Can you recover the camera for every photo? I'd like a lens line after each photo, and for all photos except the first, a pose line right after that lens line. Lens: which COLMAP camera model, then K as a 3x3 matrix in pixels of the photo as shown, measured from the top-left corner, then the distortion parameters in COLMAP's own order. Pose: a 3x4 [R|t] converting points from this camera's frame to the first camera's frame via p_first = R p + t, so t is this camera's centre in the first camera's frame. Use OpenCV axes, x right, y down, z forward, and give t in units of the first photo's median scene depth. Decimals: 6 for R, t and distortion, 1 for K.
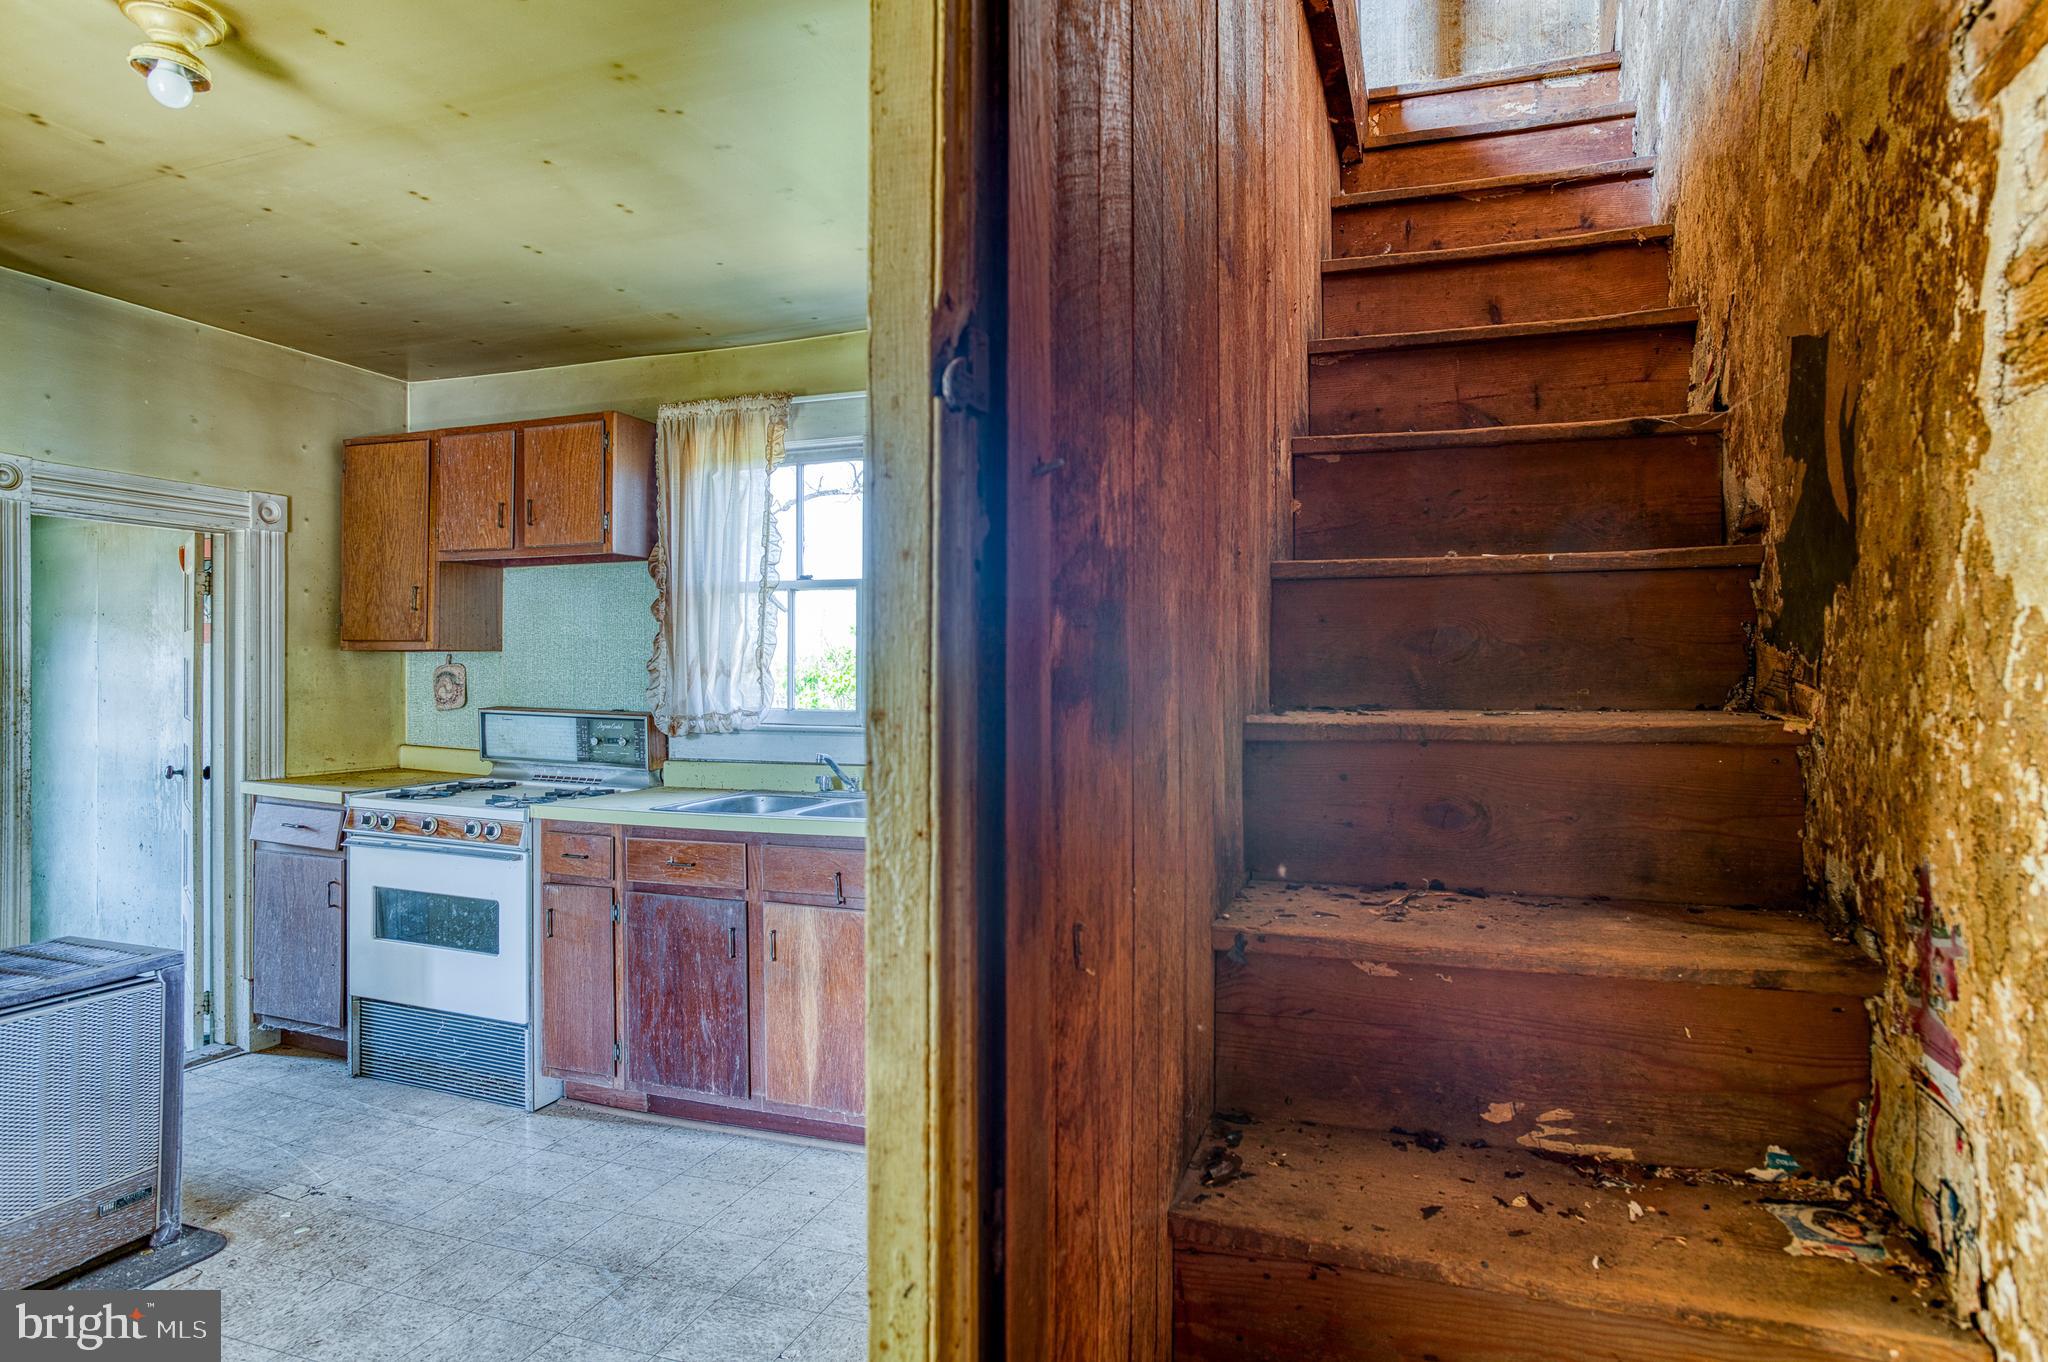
lens RADIAL K [[1140.8, 0, 1024.3], [0, 1140.8, 676.3], [0, 0, 1]] dist [-0.053936, 0.045182]
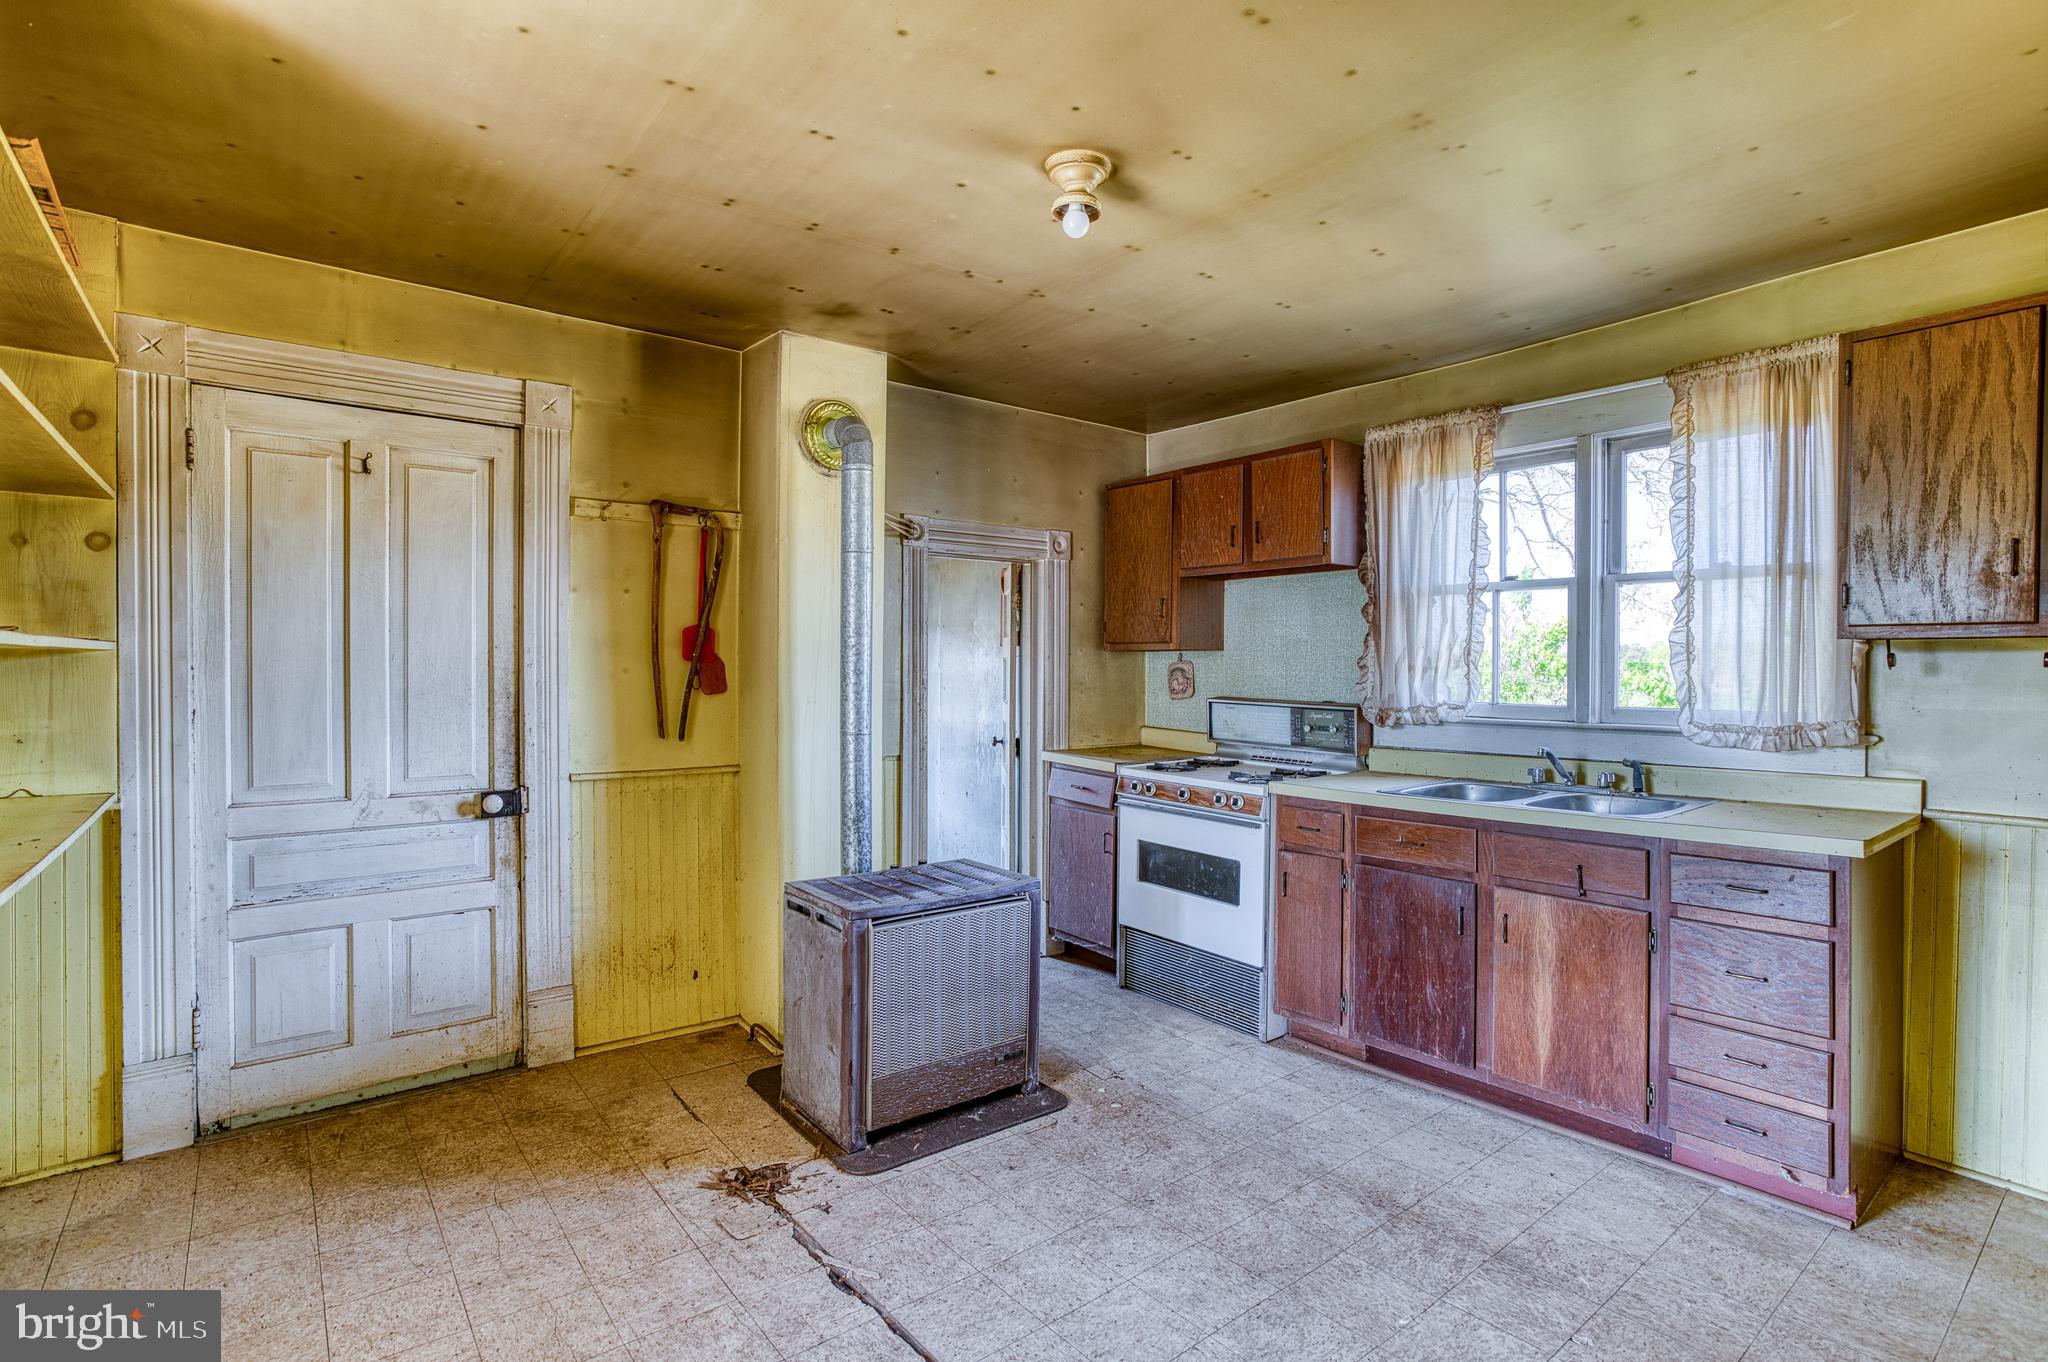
lens RADIAL K [[989.7, 0, 1018.0], [0, 989.7, 673.8], [0, 0, 1]] dist [-0.069450, 0.044533]
pose [[0.852231, 0.004247, -0.523148, -0.118935], [-0.002707, 0.999989, 0.003708, -0.001056], [0.523159, -0.001744, 0.852234, -0.003918]]
